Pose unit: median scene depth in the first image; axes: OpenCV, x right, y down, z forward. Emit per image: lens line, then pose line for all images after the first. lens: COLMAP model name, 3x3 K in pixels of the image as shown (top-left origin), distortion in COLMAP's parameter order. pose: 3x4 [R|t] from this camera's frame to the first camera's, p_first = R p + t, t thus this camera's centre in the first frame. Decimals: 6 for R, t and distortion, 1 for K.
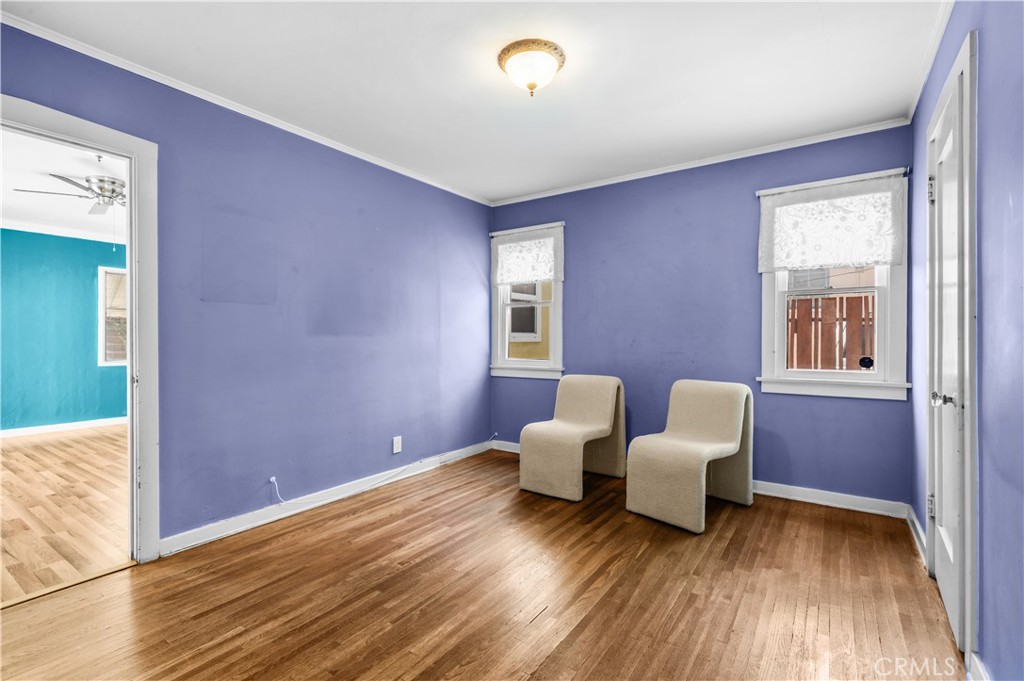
lens RADIAL K [[470.6, 0, 509.3], [0, 470.6, 339.9], [0, 0, 1]] dist [0.000998, 0.000133]
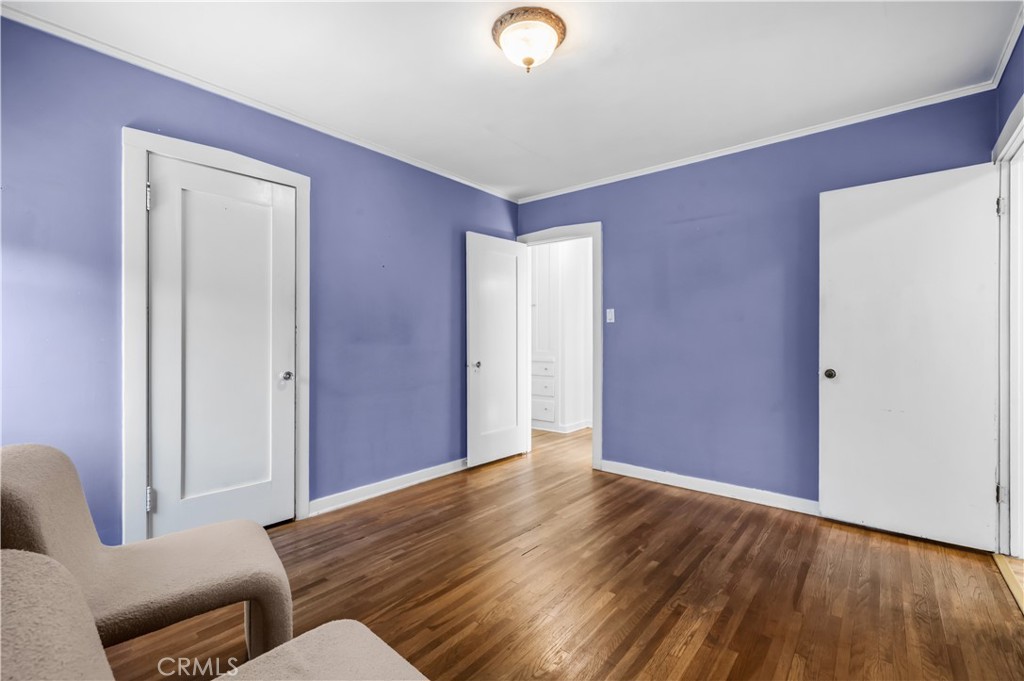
lens RADIAL K [[470.6, 0, 514.4], [0, 470.6, 339.4], [0, 0, 1]] dist [0.000998, 0.000133]
pose [[-0.997040, -0.000591, 0.076888, 0.005312], [-0.000260, 0.999991, 0.004319, -0.005534], [-0.076890, 0.004286, -0.997030, 2.046909]]
